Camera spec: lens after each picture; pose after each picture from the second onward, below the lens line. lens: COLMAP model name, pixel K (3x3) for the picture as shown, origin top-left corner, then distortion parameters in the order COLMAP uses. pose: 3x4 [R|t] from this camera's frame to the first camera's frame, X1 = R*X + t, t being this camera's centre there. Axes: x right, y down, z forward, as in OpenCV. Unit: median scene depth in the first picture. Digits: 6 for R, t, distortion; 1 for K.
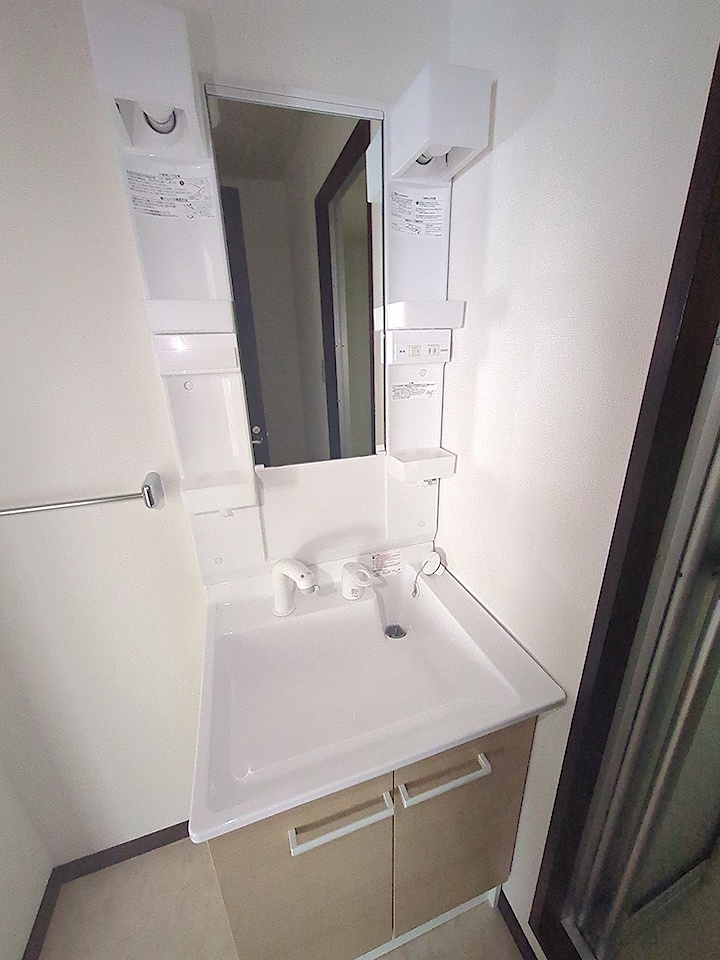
lens RADIAL K [[383.2, 0, 362.0], [0, 383.2, 481.5], [0, 0, 1]] dist [0.006135, -0.000272]
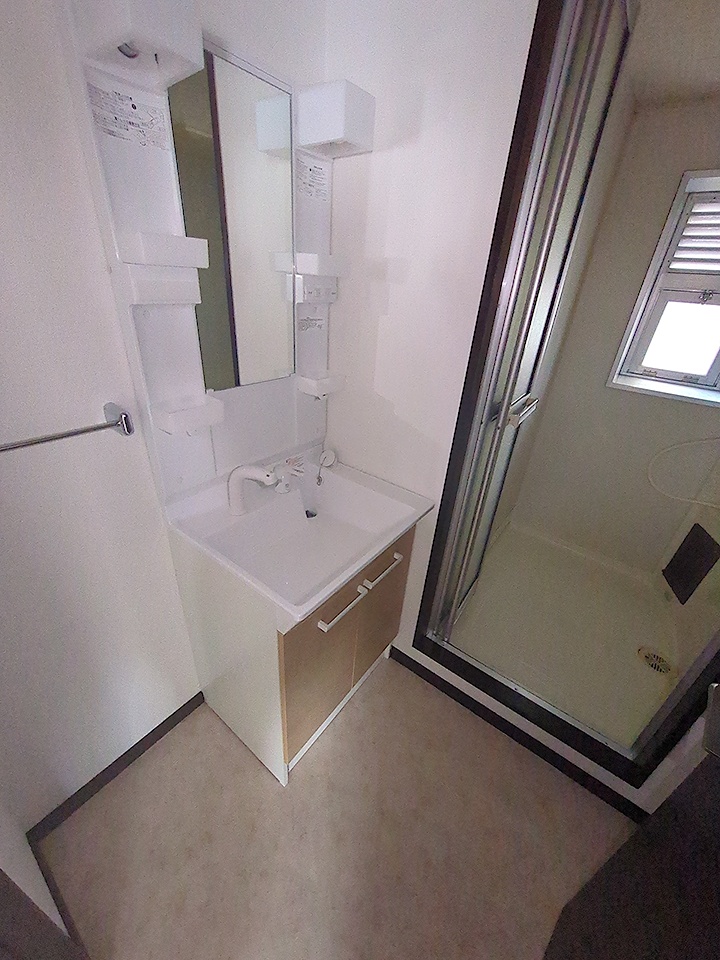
lens RADIAL K [[383.2, 0, 358.3], [0, 383.2, 479.8], [0, 0, 1]] dist [0.006135, -0.000272]
pose [[0.817173, -0.195048, 0.542389, -0.609896], [0.107321, 0.976037, 0.189301, 0.053861], [-0.566314, -0.096482, 0.818523, -0.230600]]
